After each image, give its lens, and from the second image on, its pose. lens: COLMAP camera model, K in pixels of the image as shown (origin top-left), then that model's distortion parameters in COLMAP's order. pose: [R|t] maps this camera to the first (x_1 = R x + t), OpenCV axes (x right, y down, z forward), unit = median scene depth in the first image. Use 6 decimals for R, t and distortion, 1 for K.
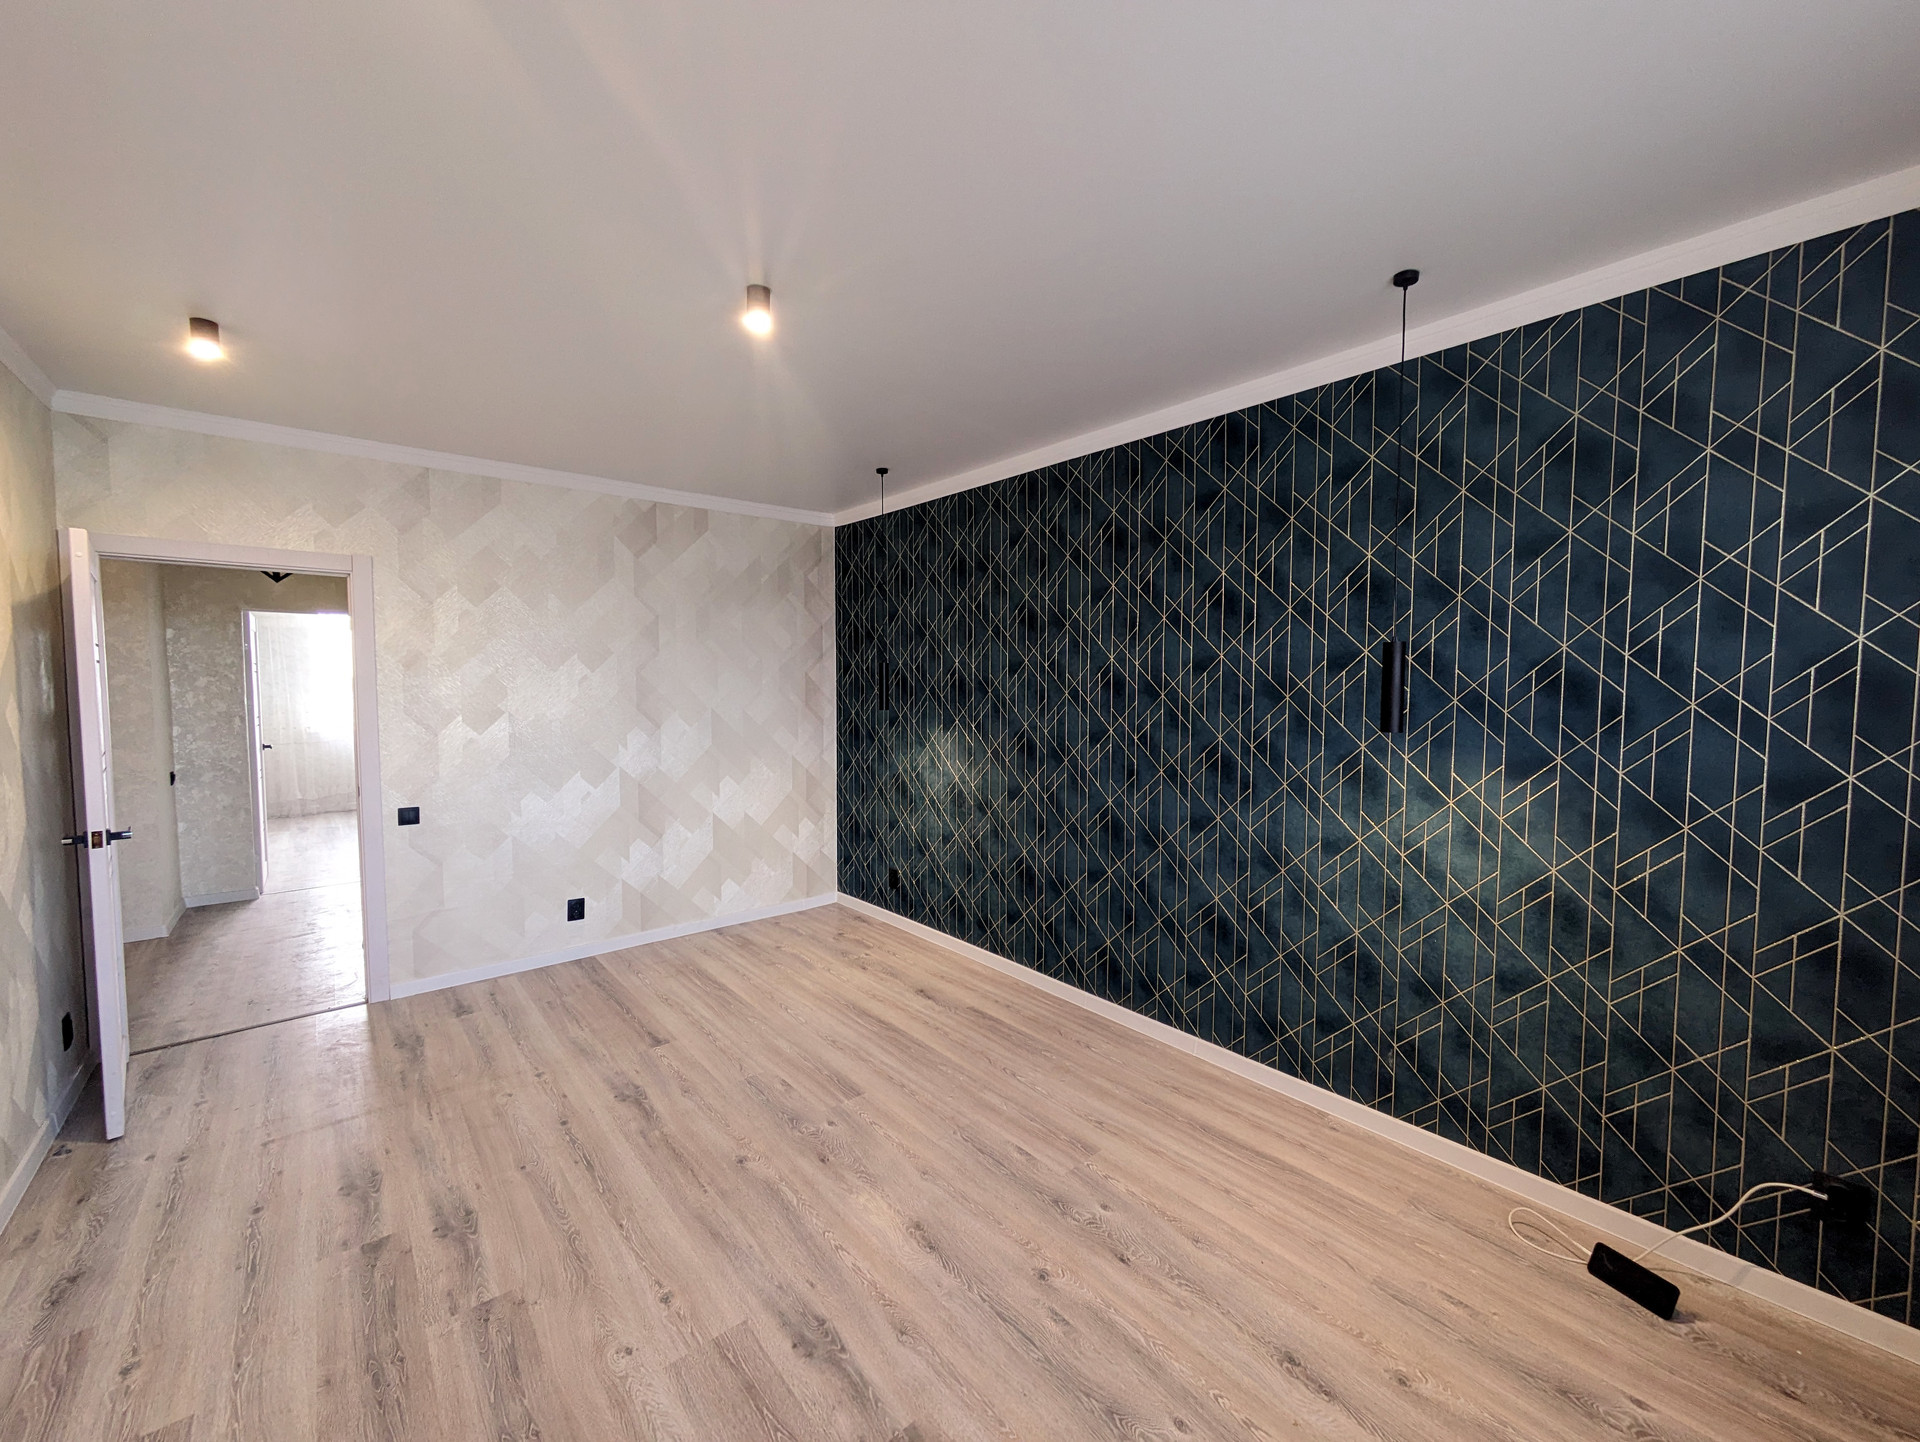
lens RADIAL K [[758.9, 0, 962.4], [0, 758.9, 725.9], [0, 0, 1]] dist [-0.001254, 0.002411]
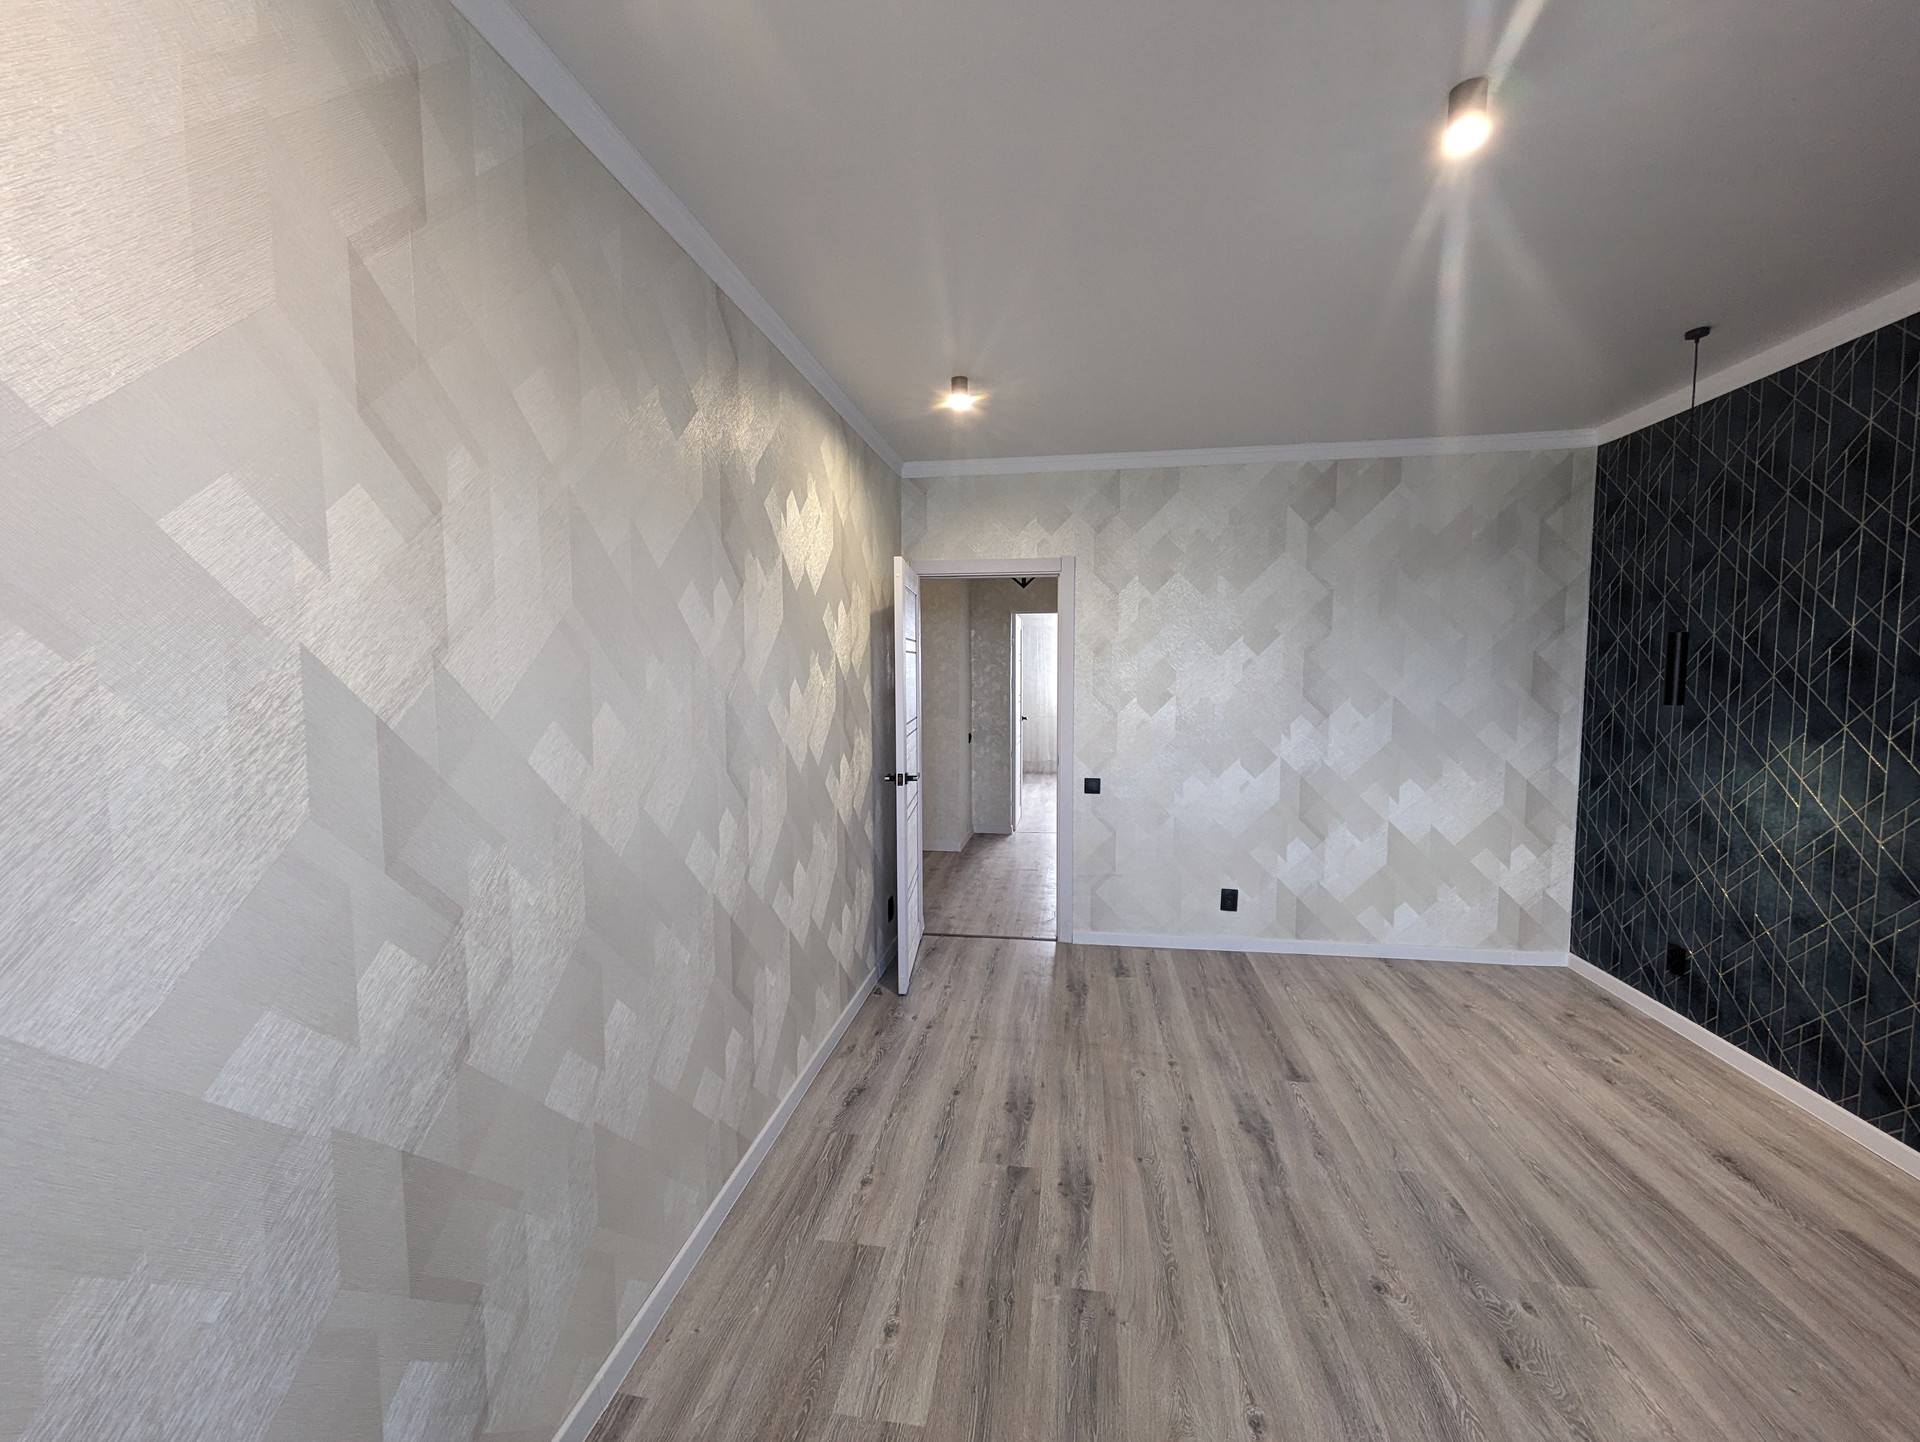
lens RADIAL K [[759.5, 0, 965.5], [0, 759.5, 722.0], [0, 0, 1]] dist [-0.002367, 0.004769]
pose [[0.656457, 0.048854, -0.752780, -0.010610], [-0.040211, 0.998748, 0.029752, -0.001395], [0.753291, 0.010739, 0.657600, 0.115710]]
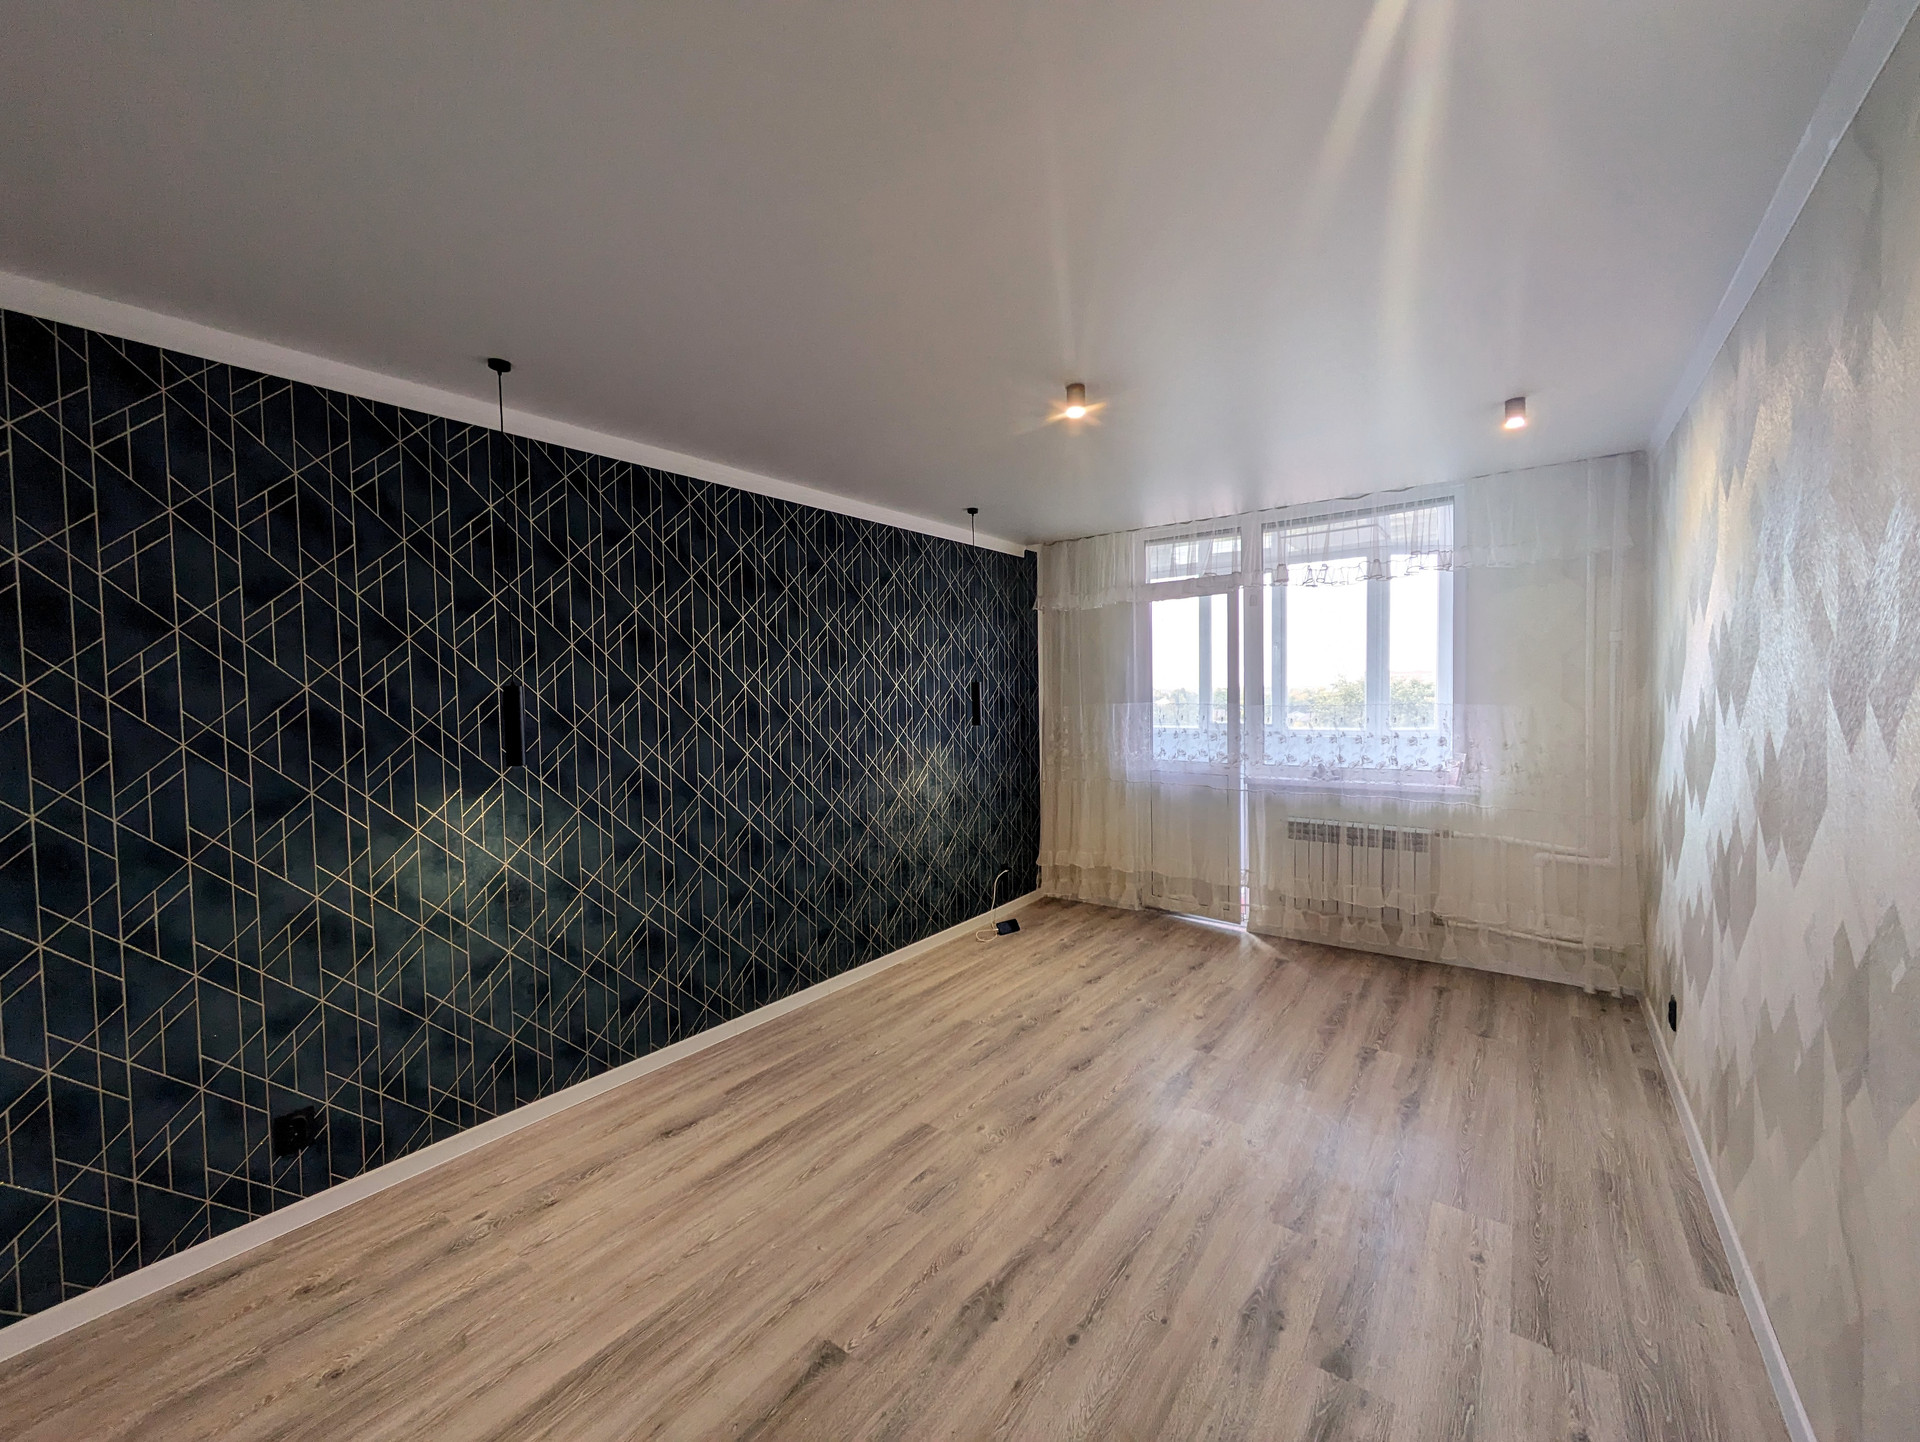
lens RADIAL K [[758.9, 0, 962.4], [0, 758.9, 725.9], [0, 0, 1]] dist [-0.001254, 0.002411]
pose [[-0.221981, -0.035669, 0.974398, -0.827054], [0.080080, 0.995288, 0.054677, -0.061033], [-0.971757, 0.090167, -0.218078, 0.853293]]
